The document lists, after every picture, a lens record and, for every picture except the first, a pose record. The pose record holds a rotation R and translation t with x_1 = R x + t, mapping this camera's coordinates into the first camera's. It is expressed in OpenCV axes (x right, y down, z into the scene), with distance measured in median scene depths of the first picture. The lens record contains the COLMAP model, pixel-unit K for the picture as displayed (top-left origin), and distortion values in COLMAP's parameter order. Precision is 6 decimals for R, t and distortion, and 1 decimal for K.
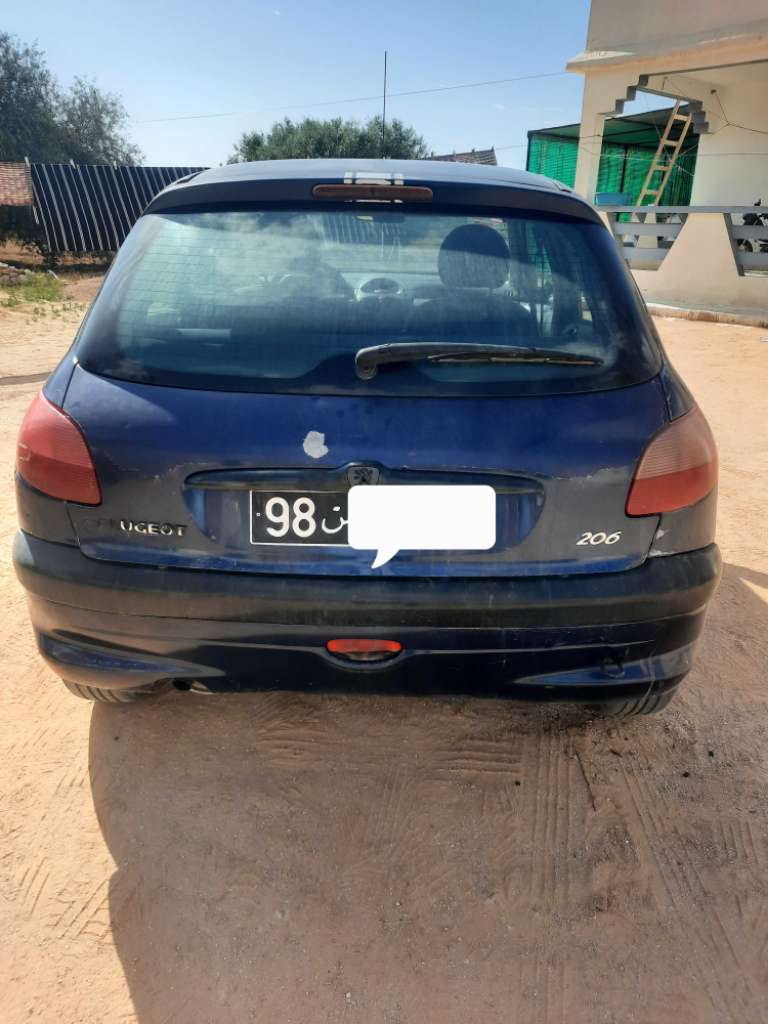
lens RADIAL K [[762.2, 0, 384.0], [0, 762.2, 512.0], [0, 0, 1]] dist [-0.000837, 0.008444]
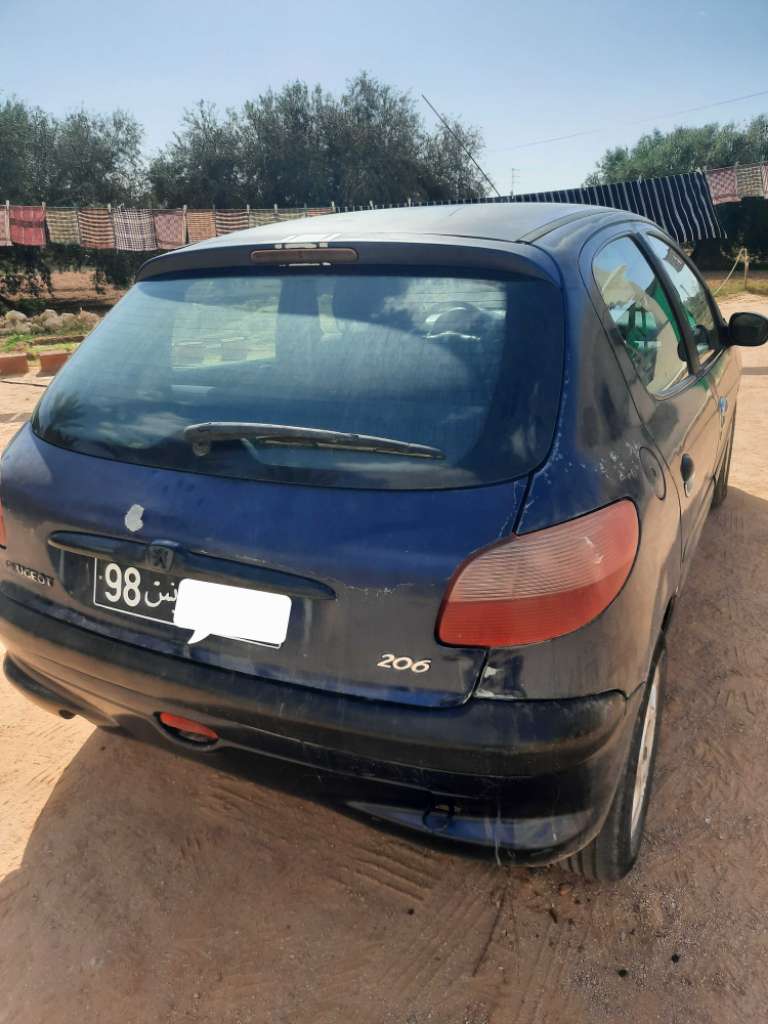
lens RADIAL K [[759.4, 0, 384.0], [0, 759.4, 512.0], [0, 0, 1]] dist [-0.003771, -0.000689]
pose [[0.890712, 0.108169, -0.441511, 0.539190], [-0.115410, 0.993262, 0.010516, -0.121166], [0.439673, 0.041588, 0.897194, 0.200159]]
